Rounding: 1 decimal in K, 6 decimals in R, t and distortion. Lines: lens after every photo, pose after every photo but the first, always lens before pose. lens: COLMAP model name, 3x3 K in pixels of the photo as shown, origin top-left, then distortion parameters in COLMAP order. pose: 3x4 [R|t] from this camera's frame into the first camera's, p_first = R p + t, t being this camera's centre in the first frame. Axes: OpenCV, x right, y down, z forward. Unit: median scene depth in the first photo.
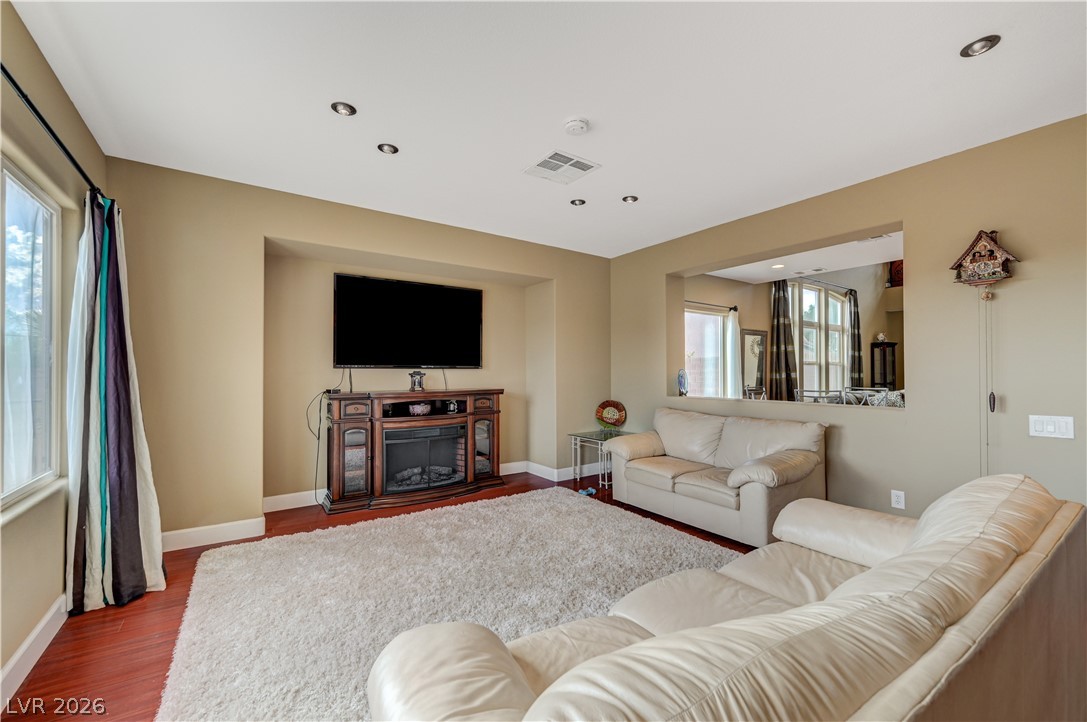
lens RADIAL K [[453.4, 0, 548.7], [0, 453.4, 367.4], [0, 0, 1]] dist [0.002481, -0.000384]
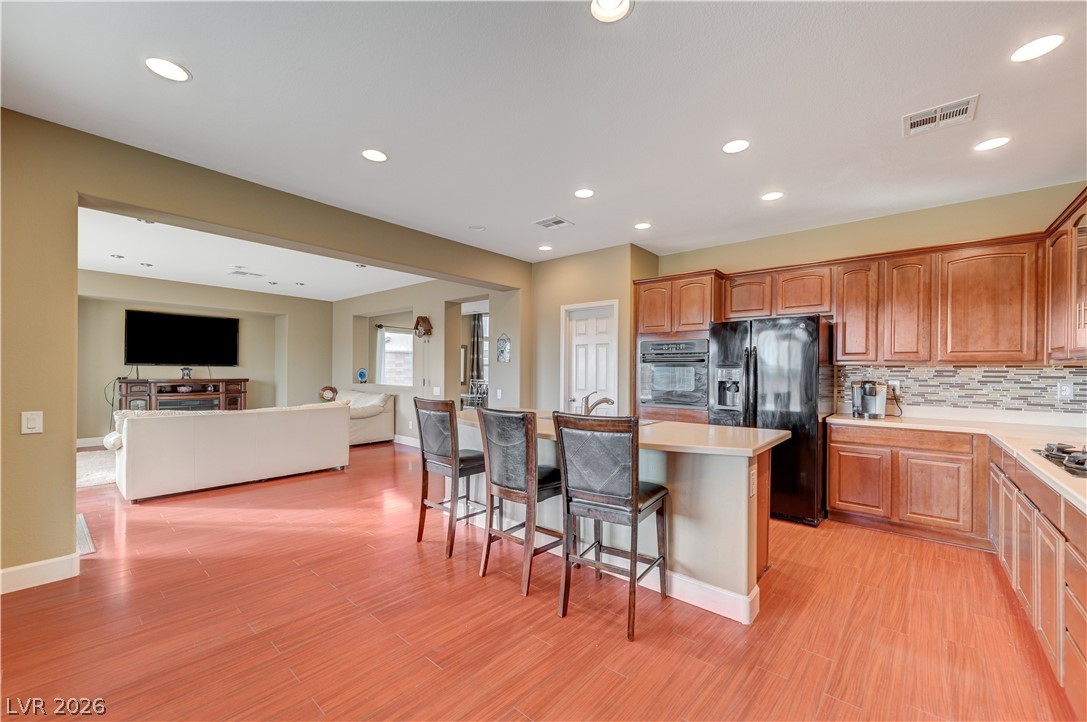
lens RADIAL K [[429.5, 0, 540.9], [0, 429.5, 368.4], [0, 0, 1]] dist [0.000612, -0.000307]
pose [[0.963533, 0.015709, 0.267127, 0.562764], [-0.018163, 0.999812, 0.006718, -0.023346], [-0.266971, -0.011325, 0.963638, -0.909712]]
